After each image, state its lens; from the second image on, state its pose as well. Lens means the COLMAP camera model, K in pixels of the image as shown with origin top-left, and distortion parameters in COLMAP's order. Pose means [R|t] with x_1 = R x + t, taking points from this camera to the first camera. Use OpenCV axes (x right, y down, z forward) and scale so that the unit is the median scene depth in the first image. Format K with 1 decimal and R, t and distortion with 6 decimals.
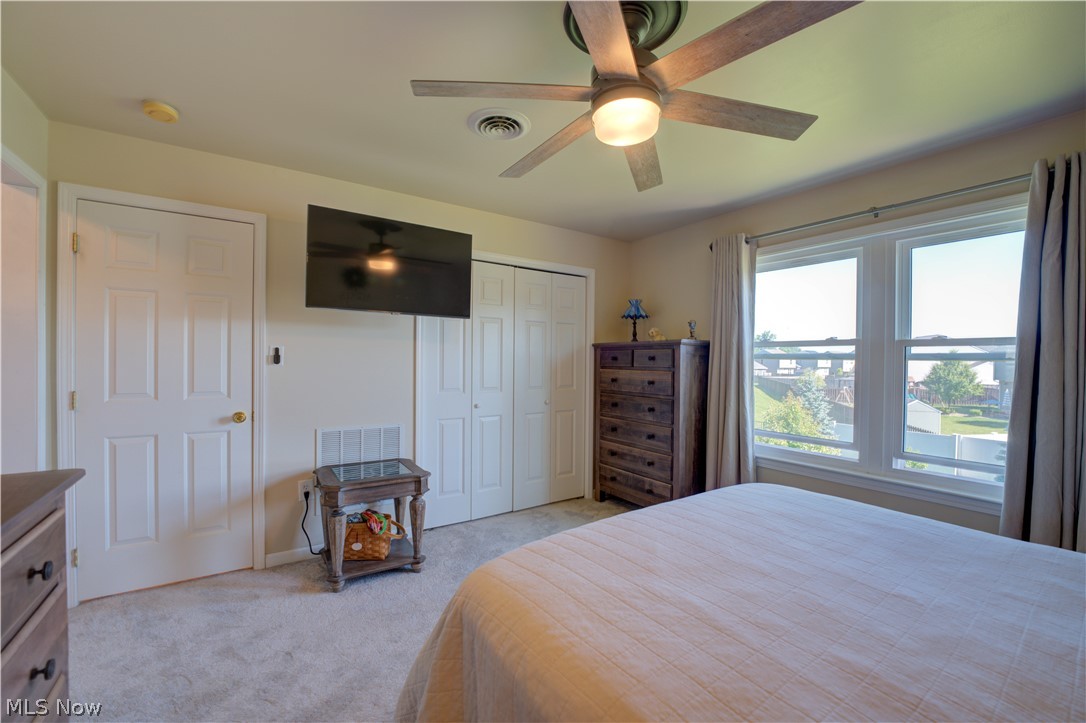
lens RADIAL K [[436.1, 0, 537.8], [0, 436.1, 362.3], [0, 0, 1]] dist [-0.030283, 0.002668]
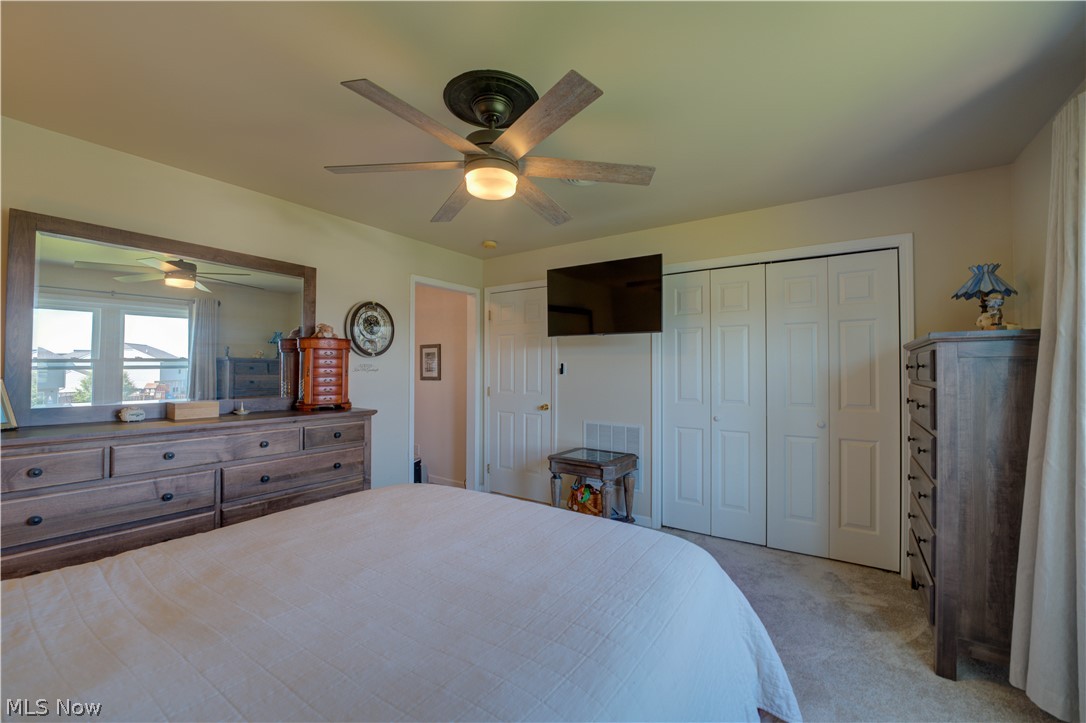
lens RADIAL K [[436.1, 0, 543.1], [0, 436.1, 363.0], [0, 0, 1]] dist [-0.030283, 0.002668]
pose [[0.372741, -0.022974, -0.927651, 0.722470], [-0.002758, 0.999662, -0.025865, 0.004152], [0.927931, 0.012200, 0.372551, 0.335409]]
